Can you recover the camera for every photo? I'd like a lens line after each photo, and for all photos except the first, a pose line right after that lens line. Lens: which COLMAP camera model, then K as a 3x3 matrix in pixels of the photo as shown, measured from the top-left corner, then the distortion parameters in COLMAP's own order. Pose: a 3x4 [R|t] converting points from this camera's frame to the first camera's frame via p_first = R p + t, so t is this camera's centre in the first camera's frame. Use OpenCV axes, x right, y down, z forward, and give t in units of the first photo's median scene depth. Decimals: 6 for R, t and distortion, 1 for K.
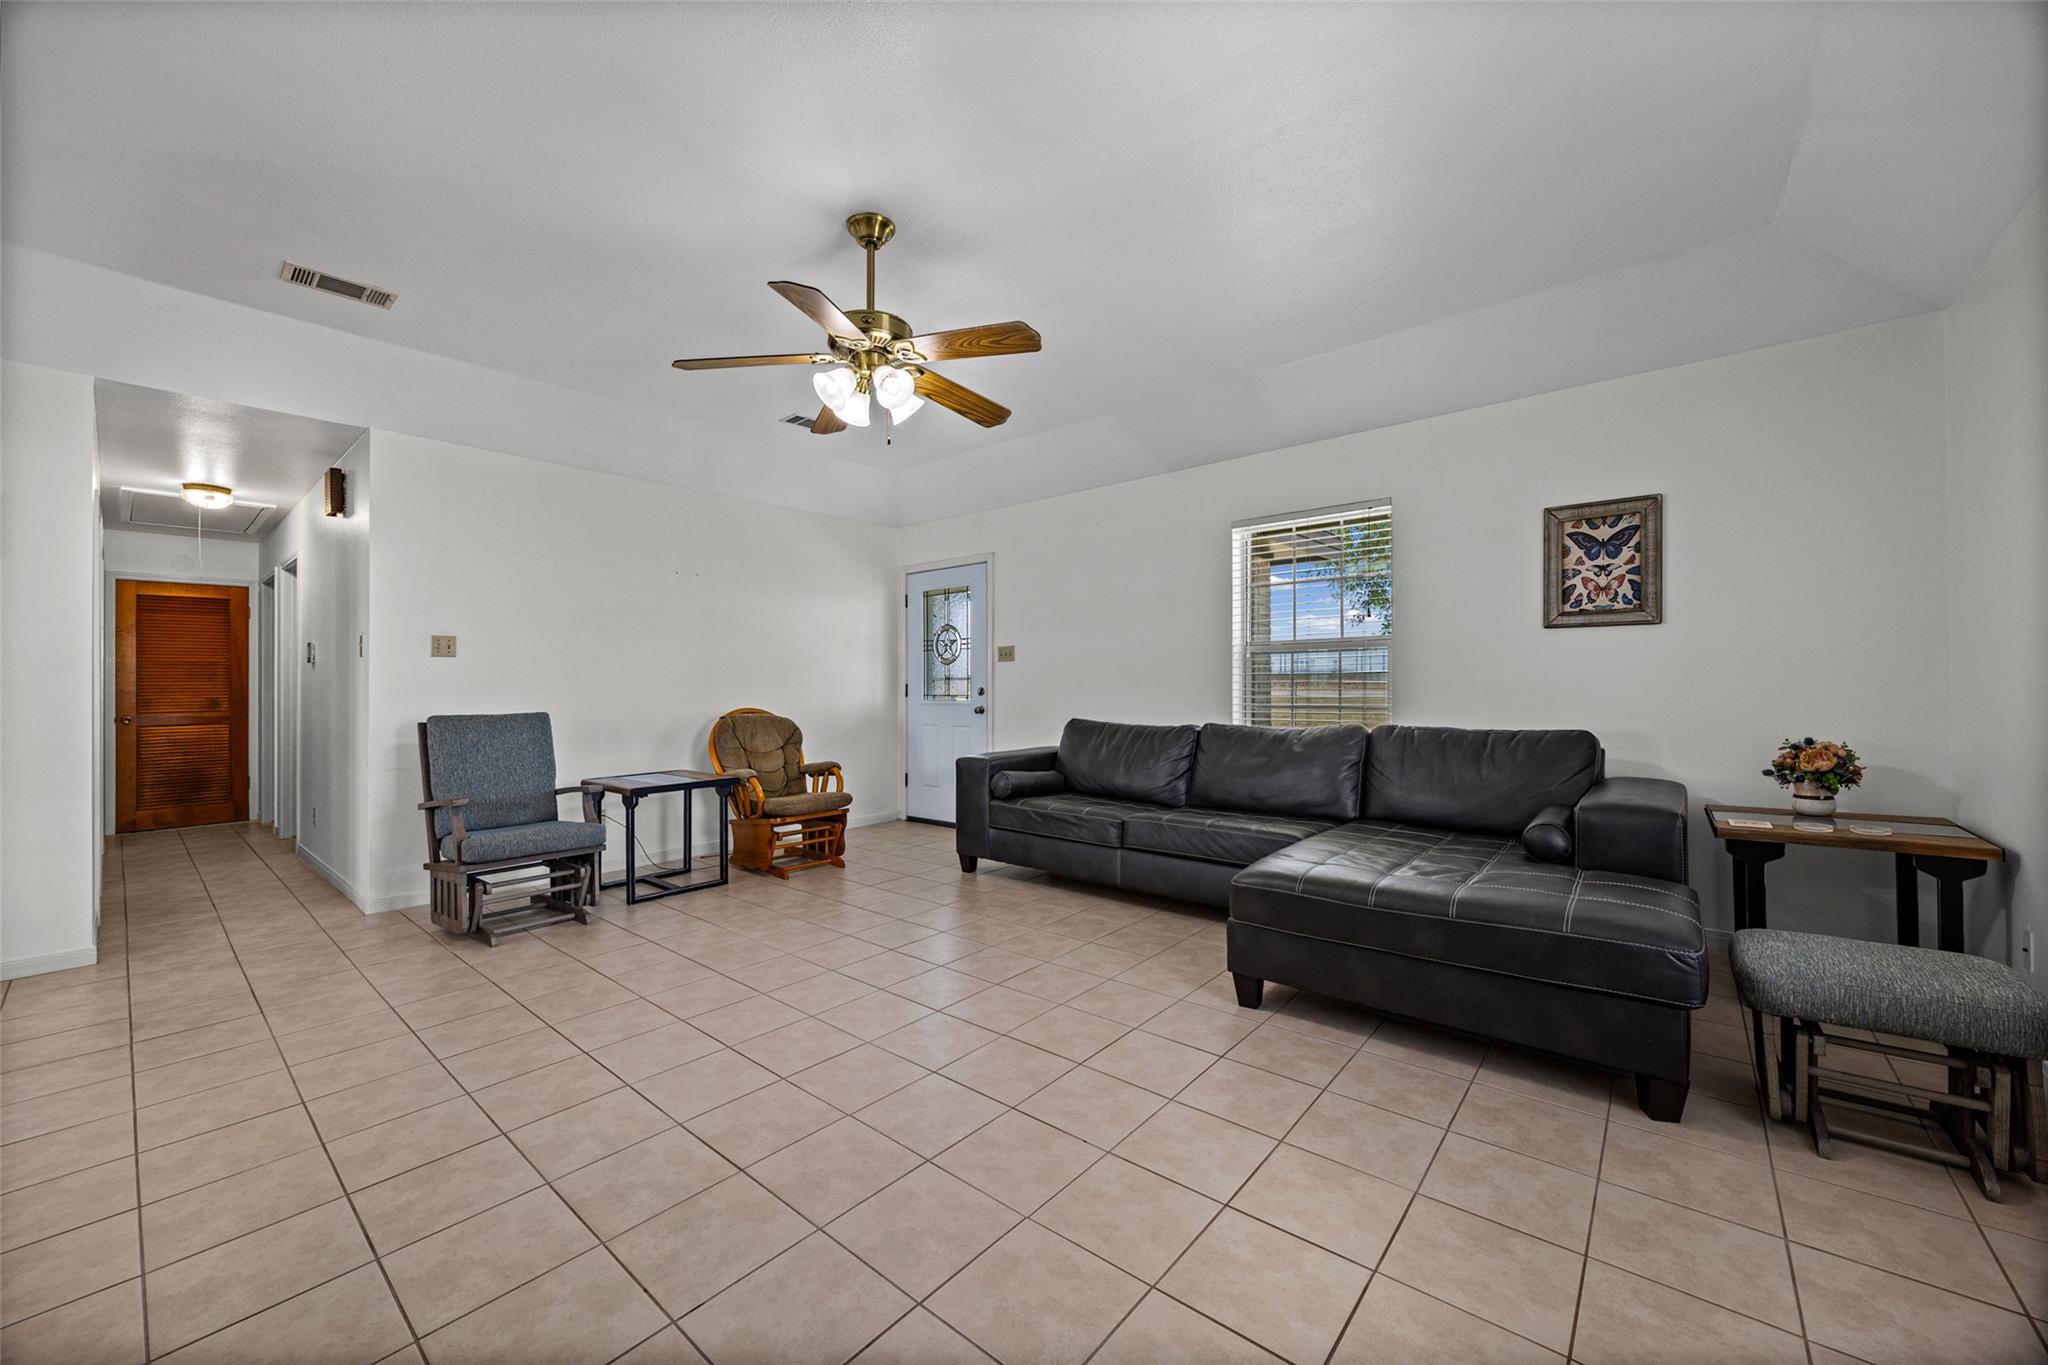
lens RADIAL K [[789.2, 0, 1035.3], [0, 789.2, 685.7], [0, 0, 1]] dist [0.000426, -0.000149]
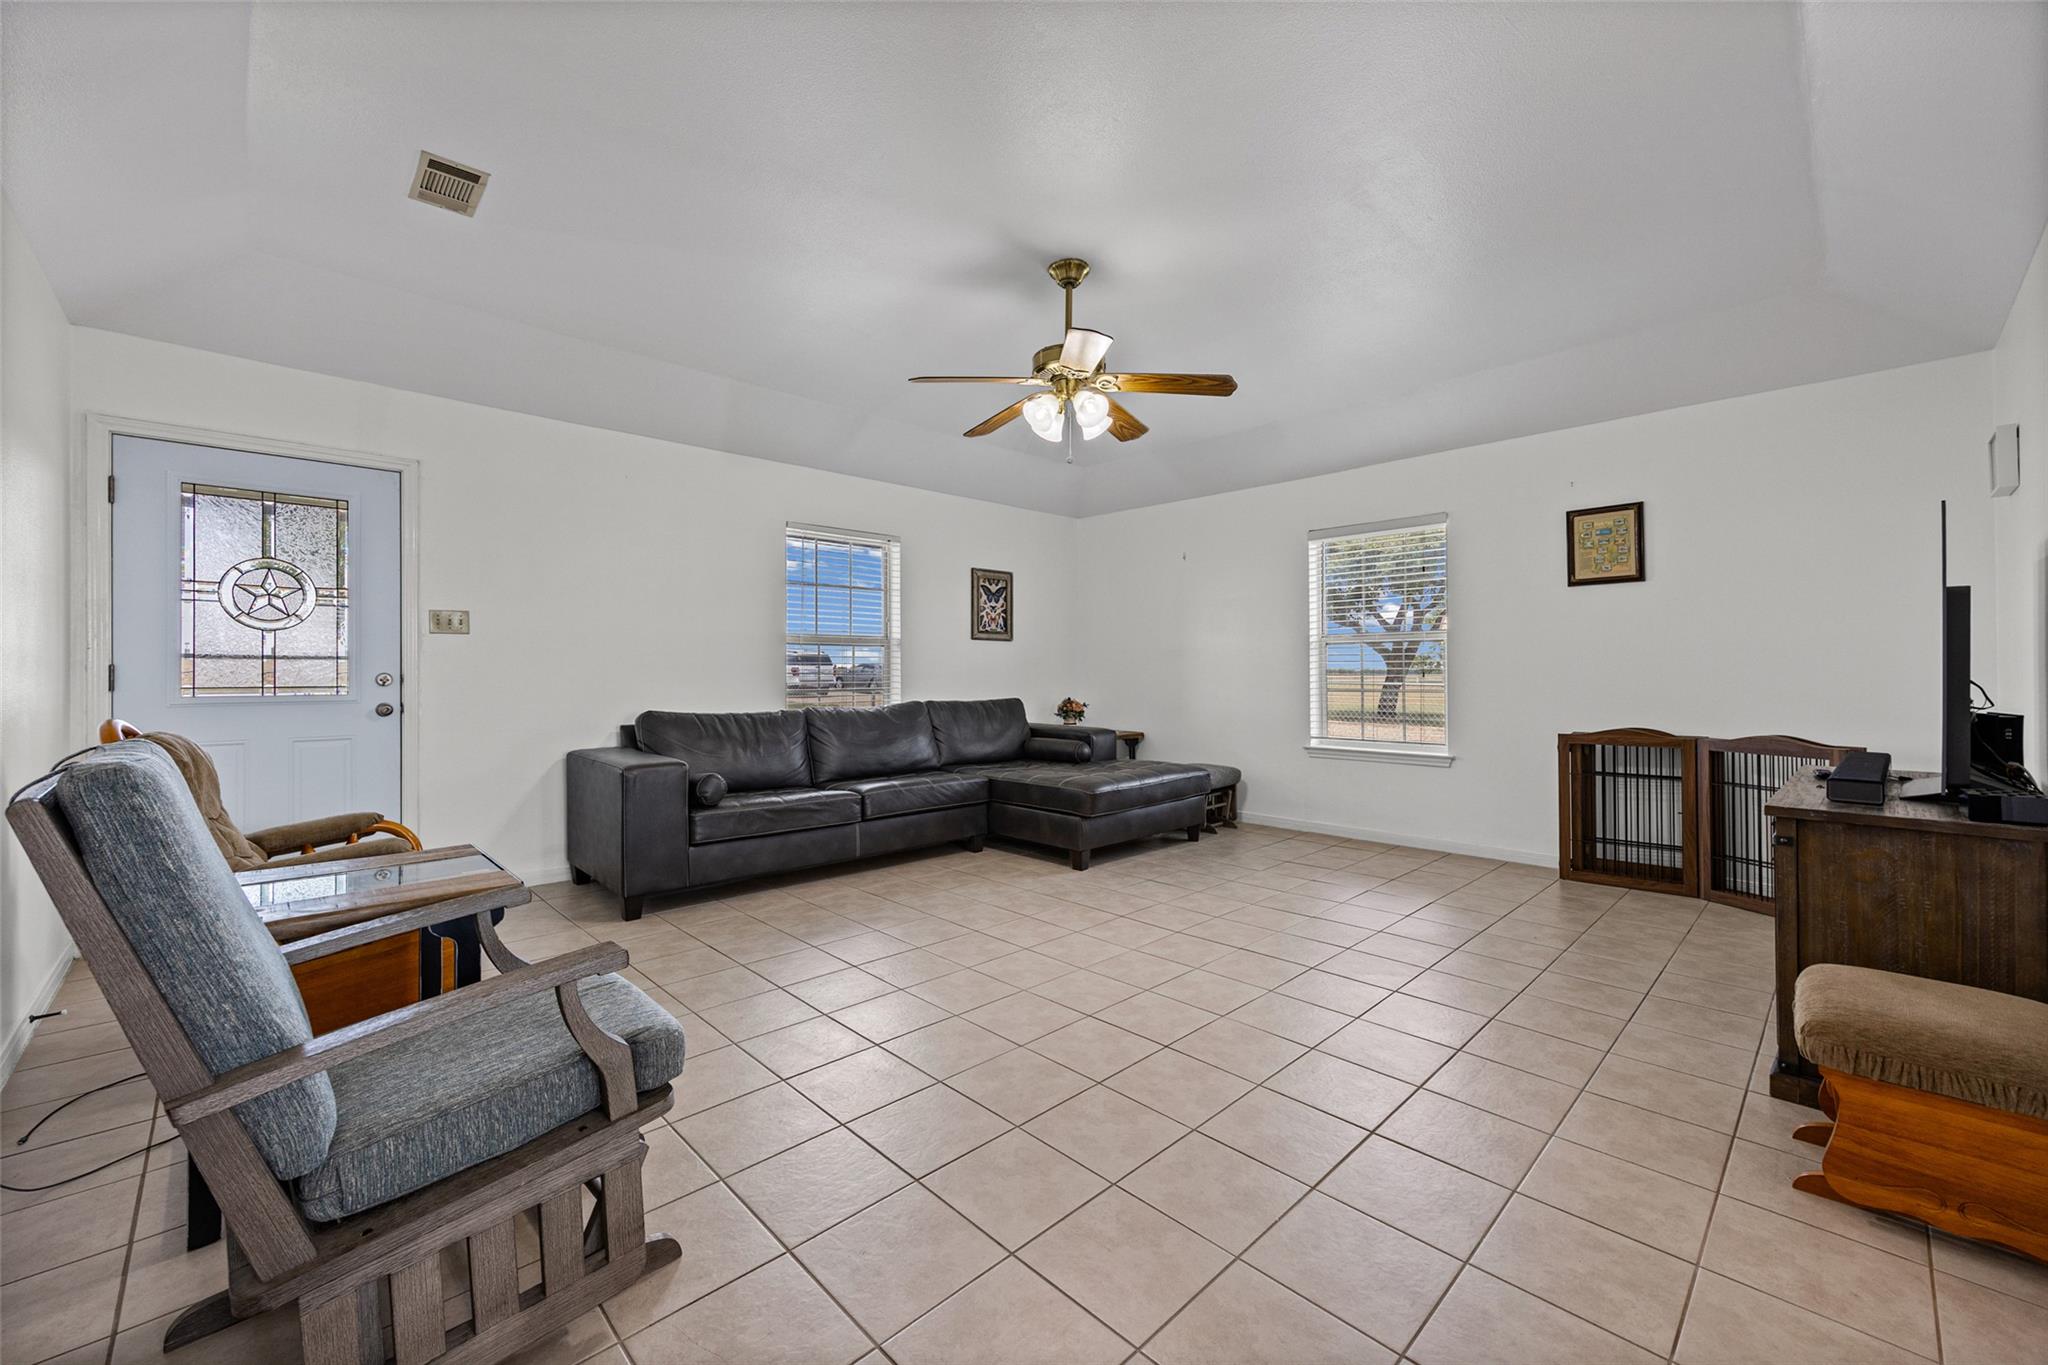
lens RADIAL K [[789.2, 0, 1038.3], [0, 789.2, 674.6], [0, 0, 1]] dist [0.000426, -0.000149]
pose [[0.101910, 0.001489, 0.994792, -1.022691], [-0.002697, 0.999996, -0.001221, 0.004343], [-0.994790, -0.002559, 0.101914, 0.695848]]
